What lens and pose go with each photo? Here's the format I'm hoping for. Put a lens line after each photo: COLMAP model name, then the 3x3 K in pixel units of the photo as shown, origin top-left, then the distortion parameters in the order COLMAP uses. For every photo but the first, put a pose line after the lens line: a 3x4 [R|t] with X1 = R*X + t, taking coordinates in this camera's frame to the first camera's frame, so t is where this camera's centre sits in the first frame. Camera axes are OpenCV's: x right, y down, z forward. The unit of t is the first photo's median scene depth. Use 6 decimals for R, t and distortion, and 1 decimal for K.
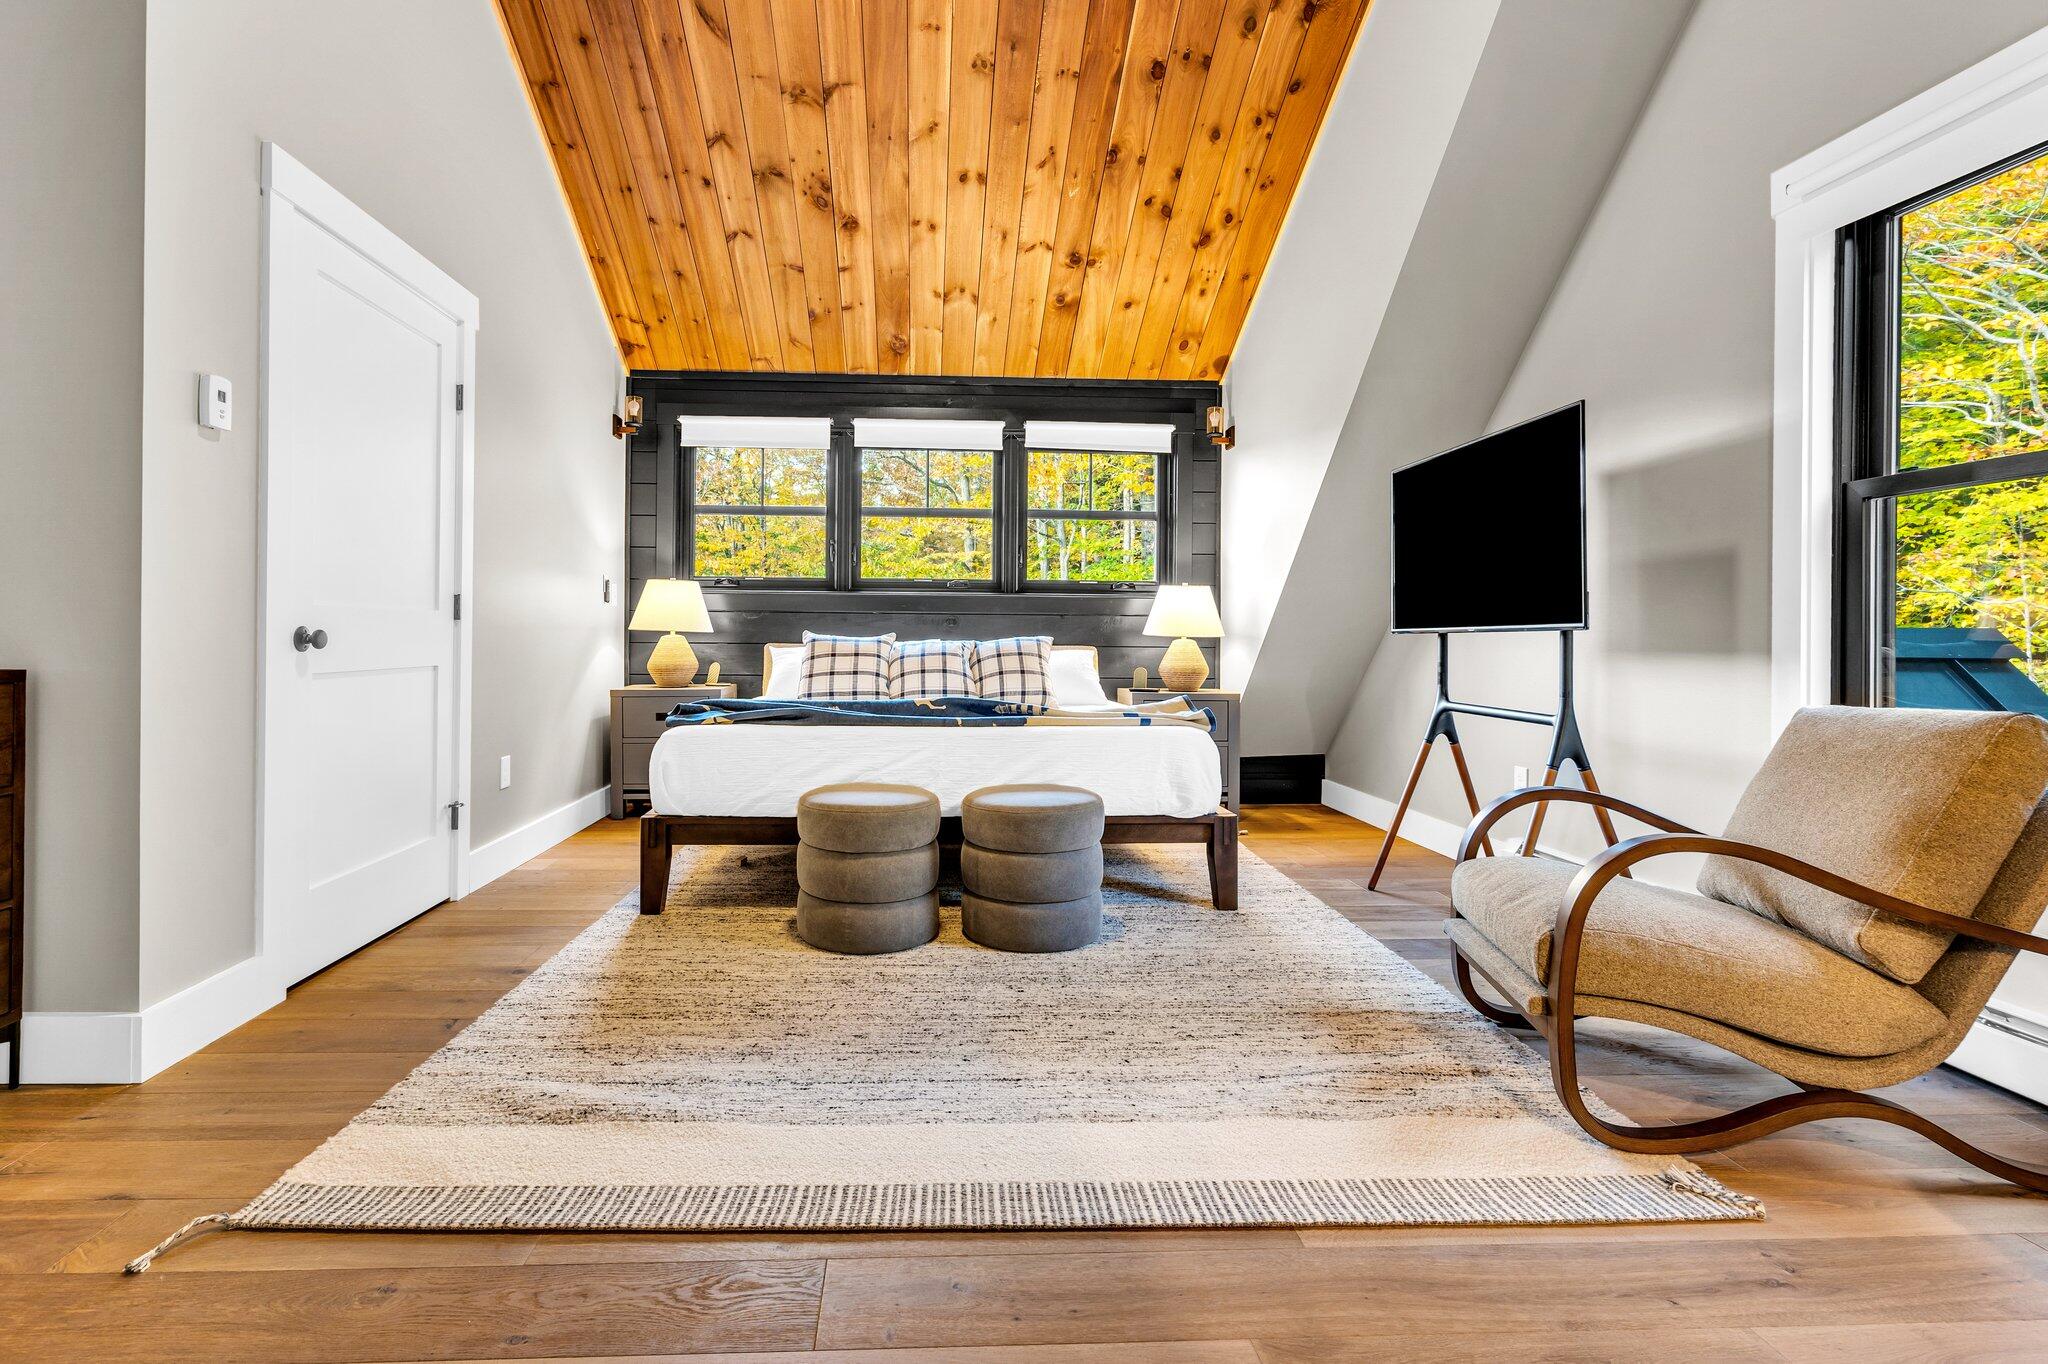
lens RADIAL K [[971.9, 0, 947.4], [0, 971.9, 634.7], [0, 0, 1]] dist [-0.001609, 0.000778]
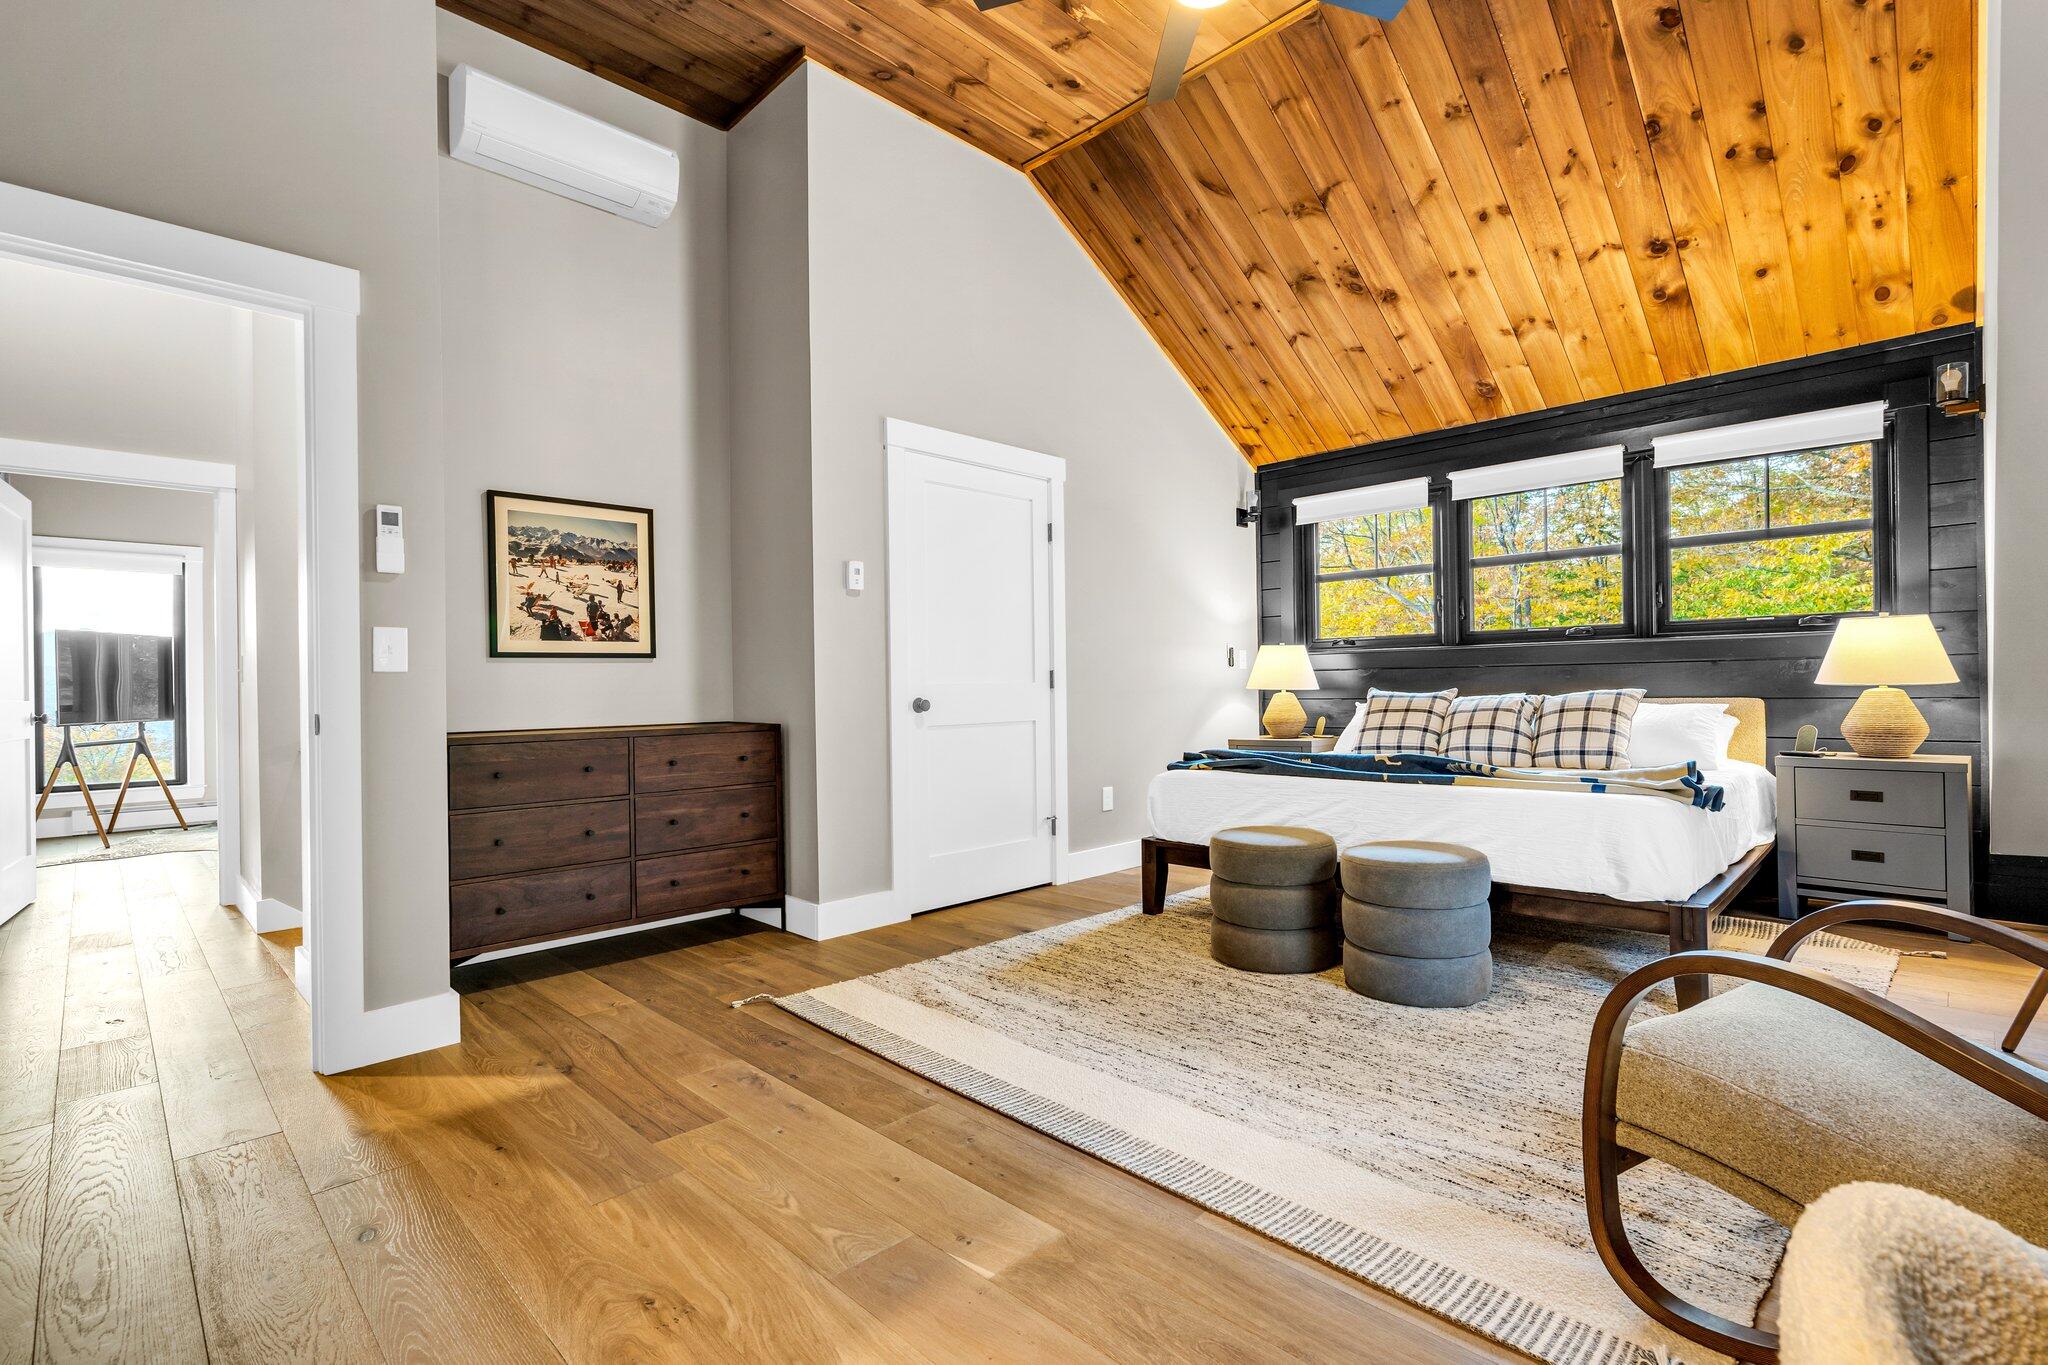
lens RADIAL K [[938.4, 0, 1023.0], [0, 938.4, 686.0], [0, 0, 1]] dist [0.001476, 0.001146]
pose [[0.677687, -0.020549, -0.735063, 0.371113], [0.023256, 0.999708, -0.006507, -0.008528], [0.734983, -0.012685, 0.677967, 0.023991]]
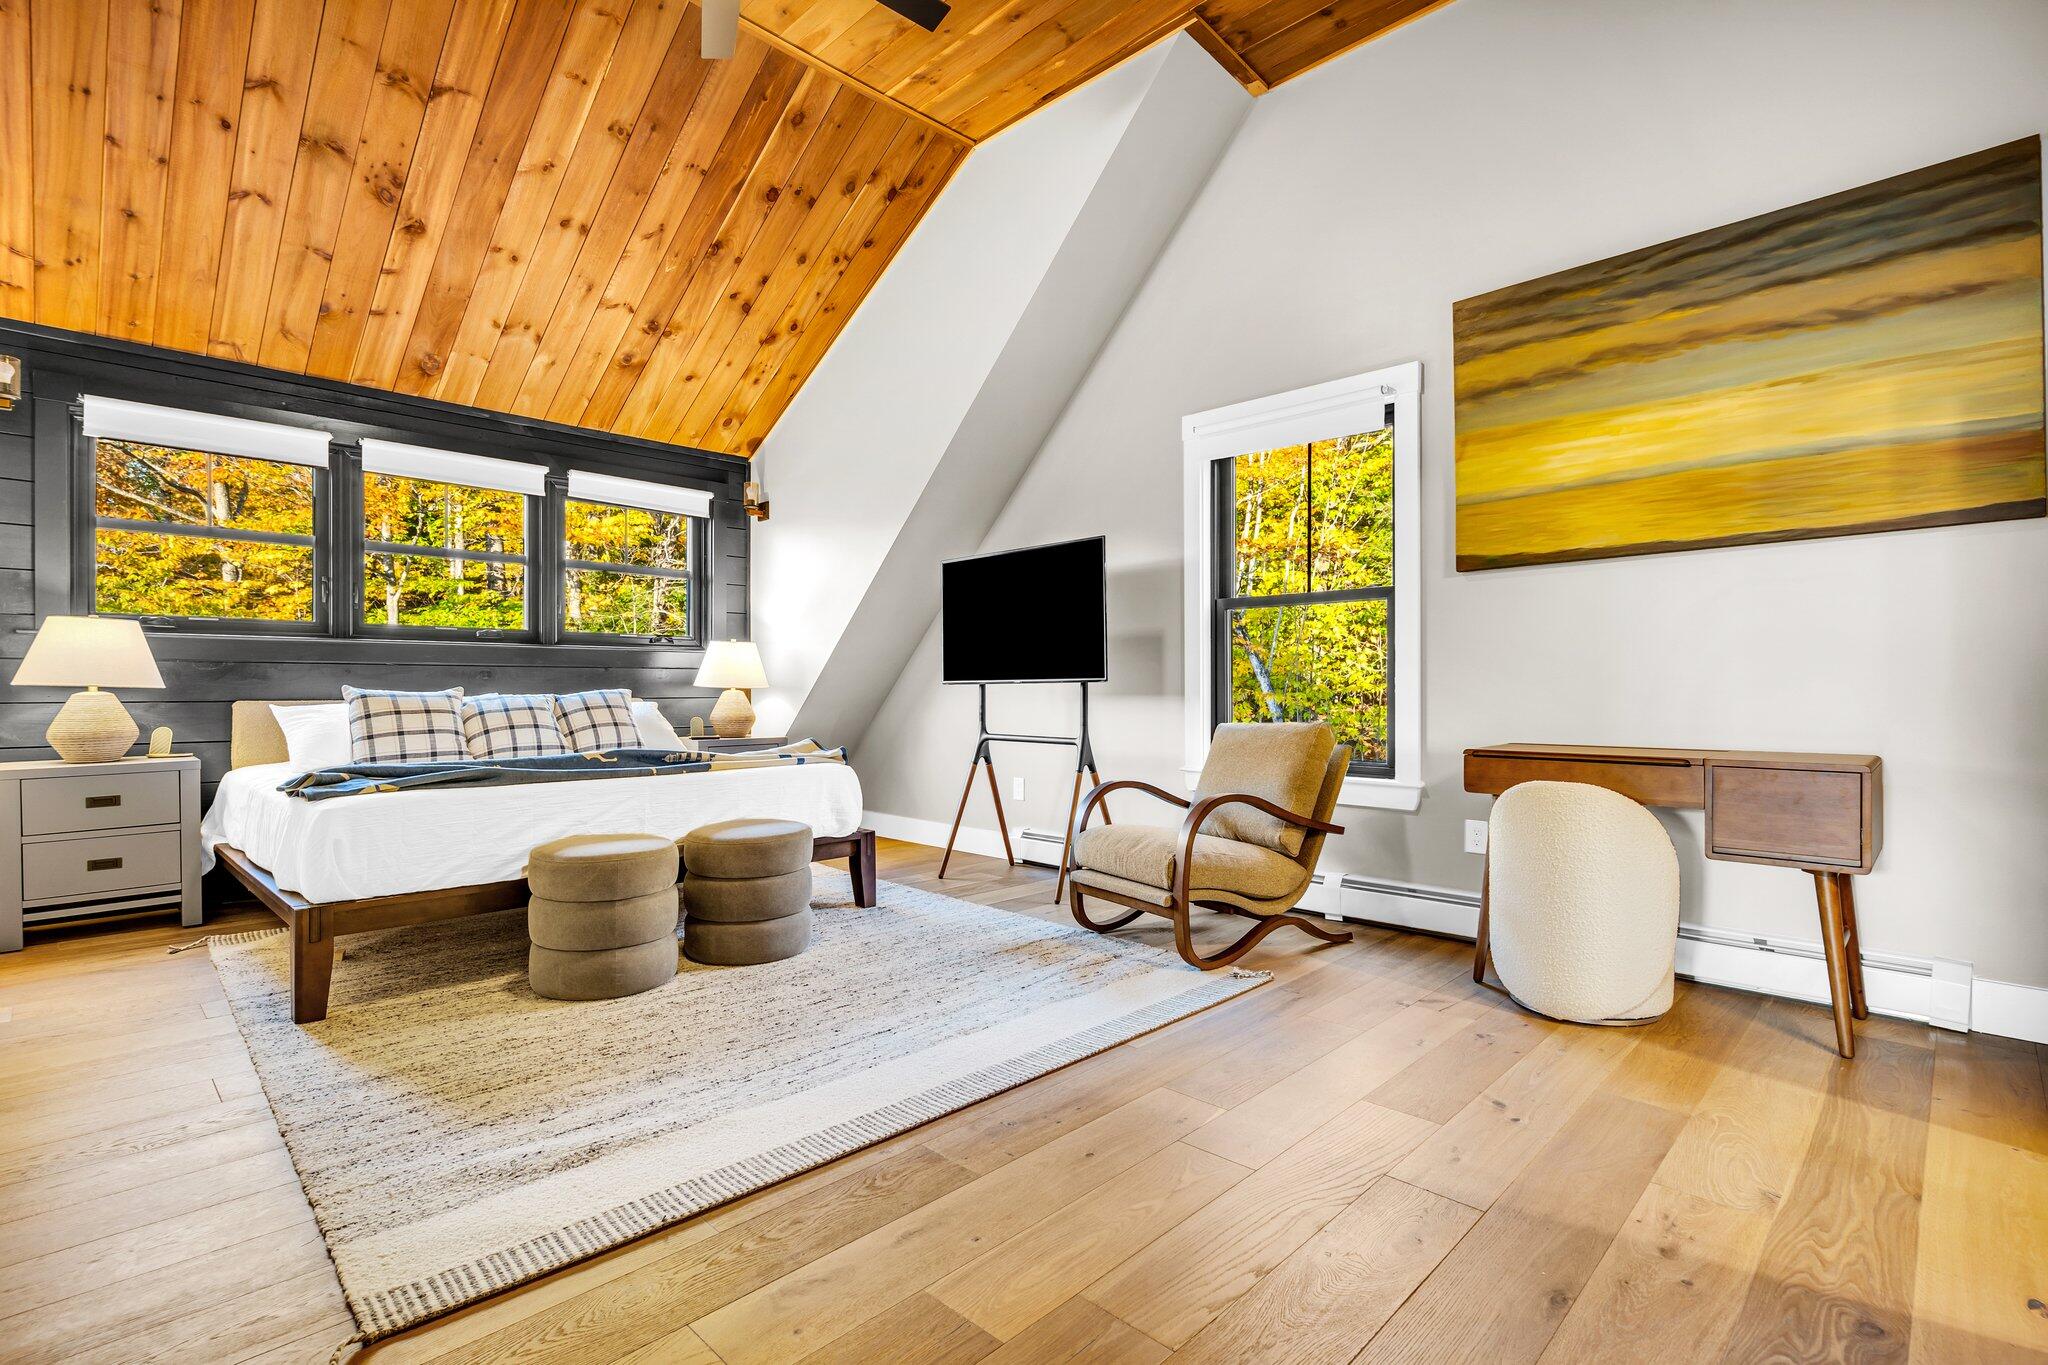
lens RADIAL K [[978.0, 0, 1020.4], [0, 978.0, 688.2], [0, 0, 1]] dist [0.000275, 0.000915]
pose [[0.724611, -0.009293, 0.689096, -0.325293], [0.005940, 0.999956, 0.007239, -0.004340], [-0.689133, -0.001153, 0.724634, -0.033630]]
